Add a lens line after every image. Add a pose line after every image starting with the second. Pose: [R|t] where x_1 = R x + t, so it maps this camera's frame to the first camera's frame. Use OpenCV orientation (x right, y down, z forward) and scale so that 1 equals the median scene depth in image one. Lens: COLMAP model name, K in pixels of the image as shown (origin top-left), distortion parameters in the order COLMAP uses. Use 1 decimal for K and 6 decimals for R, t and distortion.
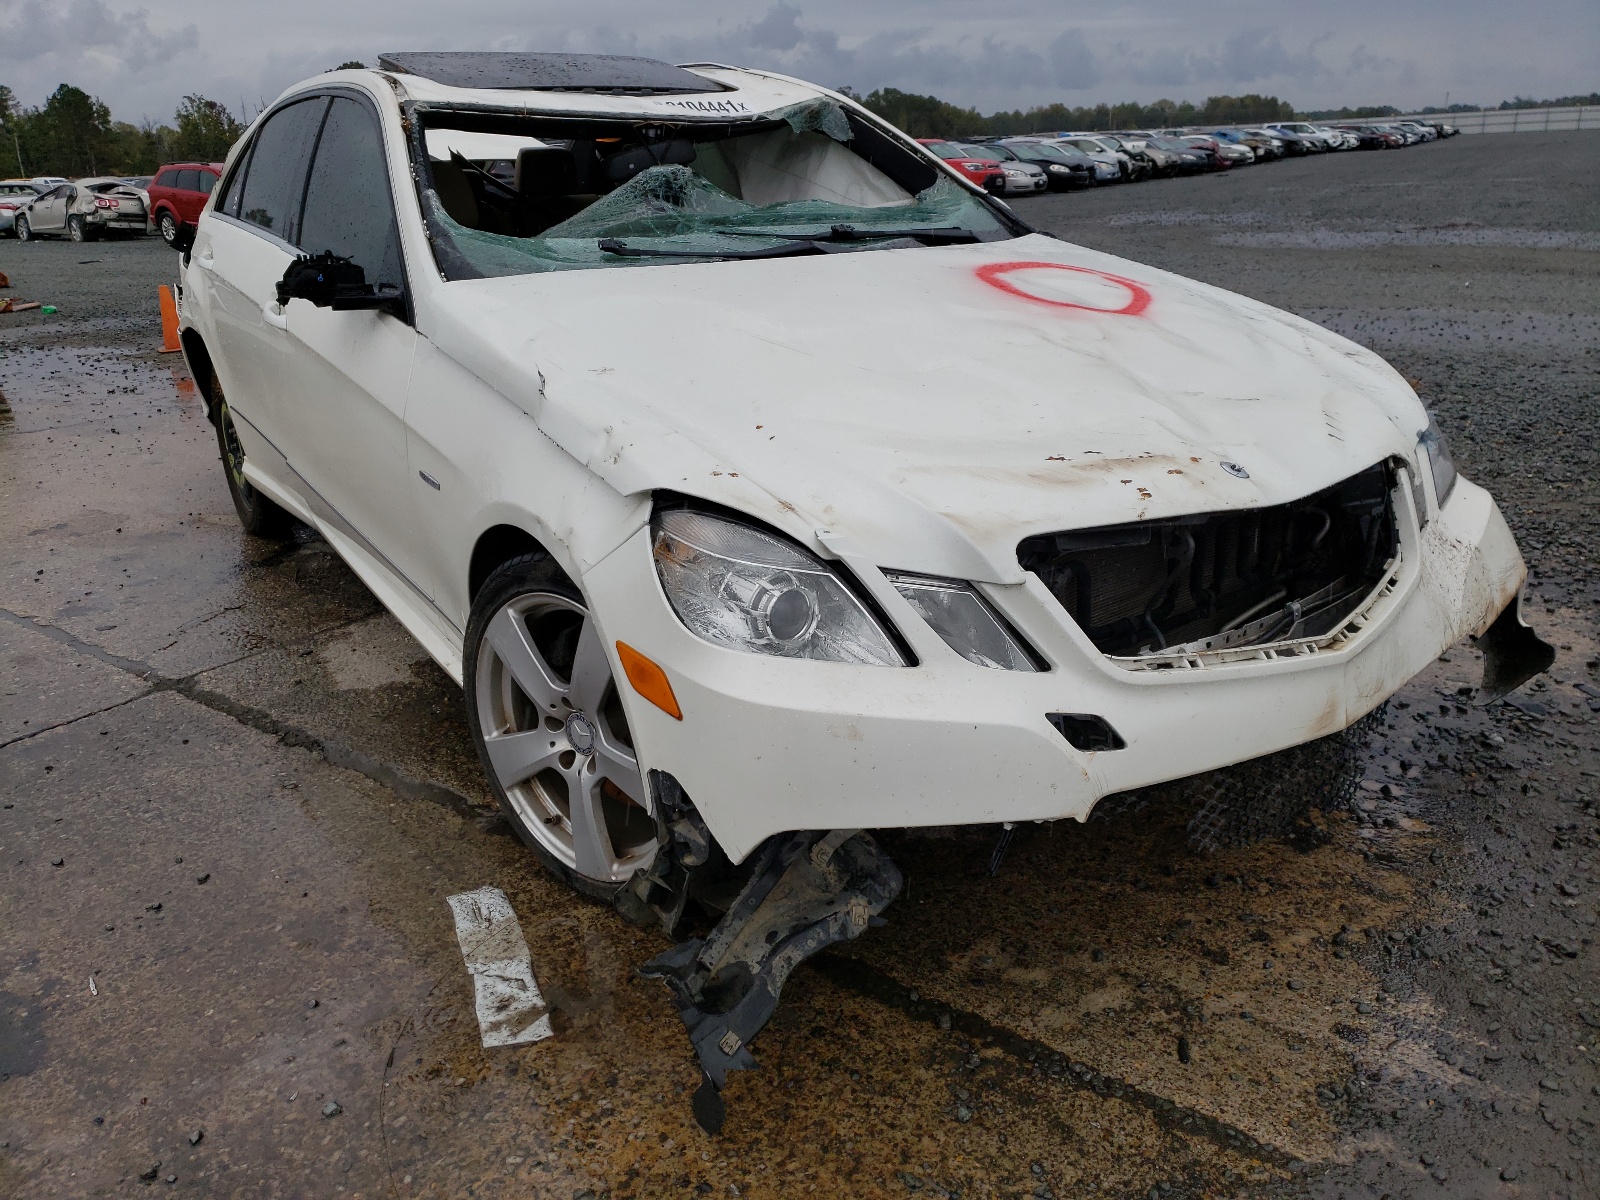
lens RADIAL K [[1479.7, 0, 803.0], [0, 1479.7, 556.9], [0, 0, 1]] dist [-0.073127, 0.168848]
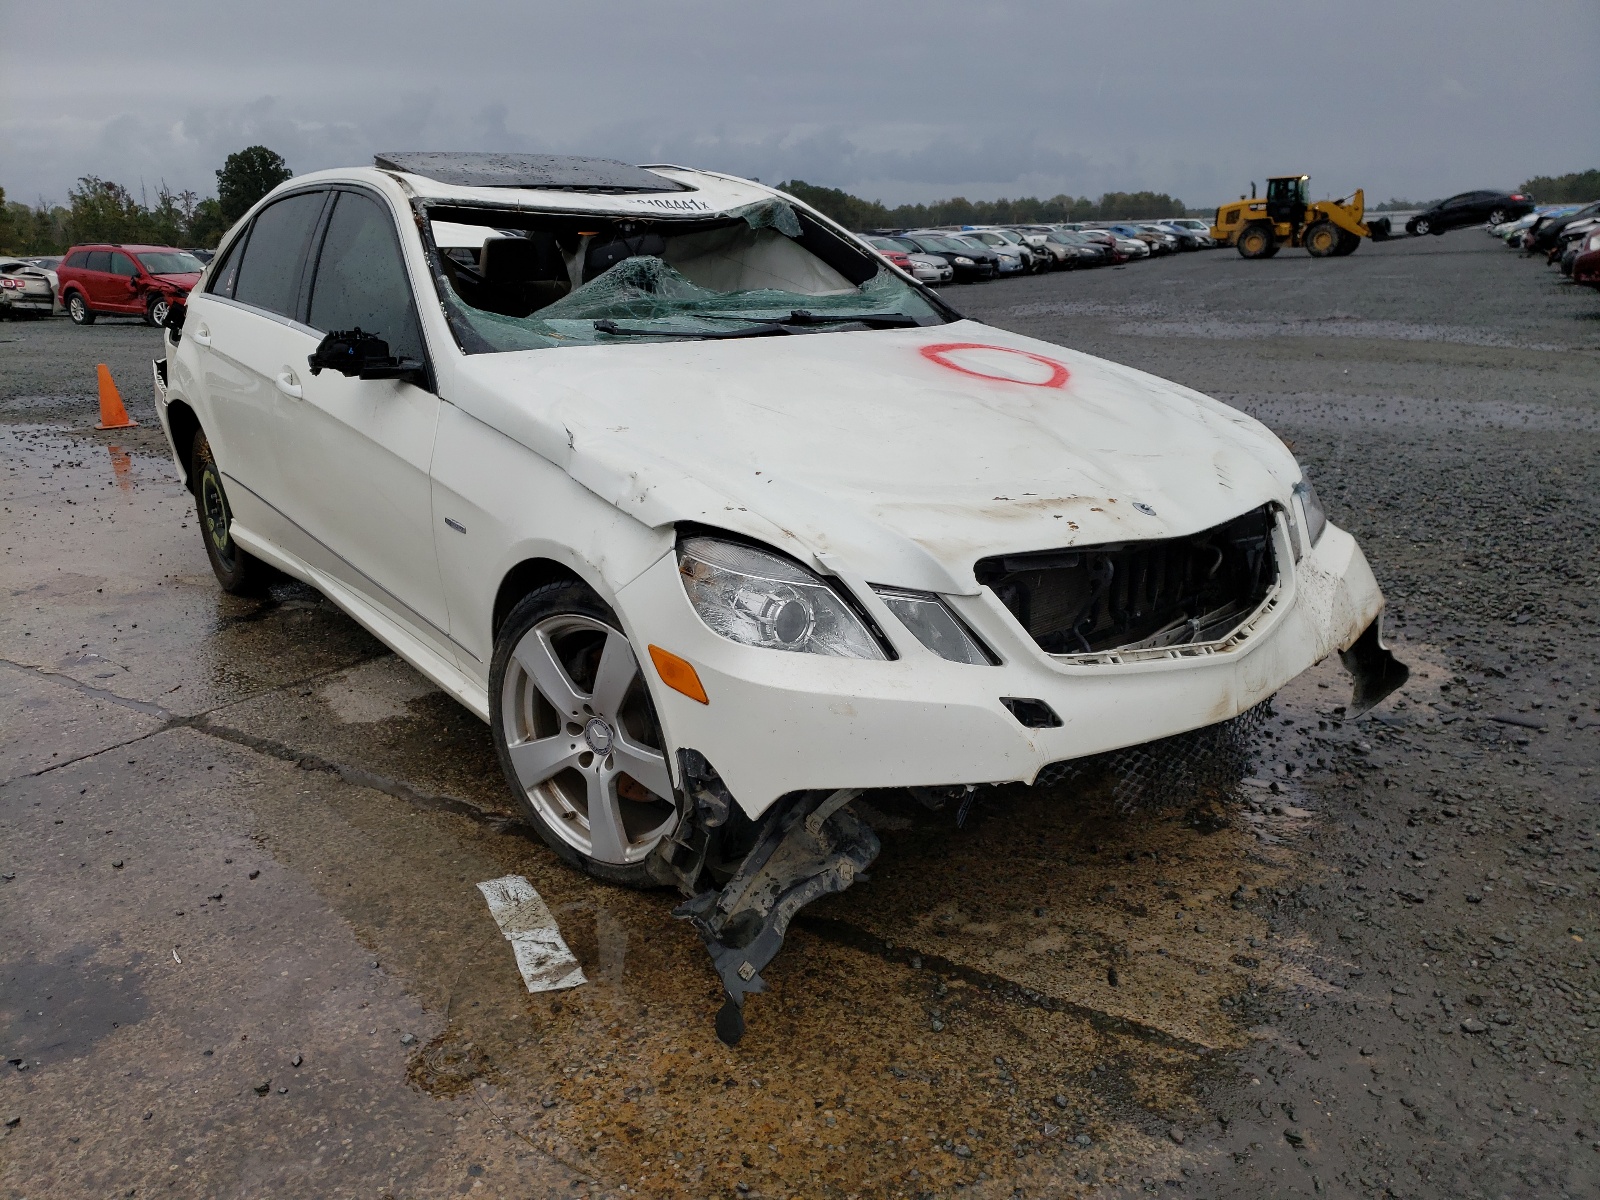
lens RADIAL K [[1479.7, 0, 803.0], [0, 1479.7, 556.9], [0, 0, 1]] dist [-0.073127, 0.168848]
pose [[0.998020, -0.000887, 0.062885, -0.061586], [0.004516, 0.998330, -0.057586, 0.045330], [-0.062729, 0.057756, 0.996358, -0.184813]]
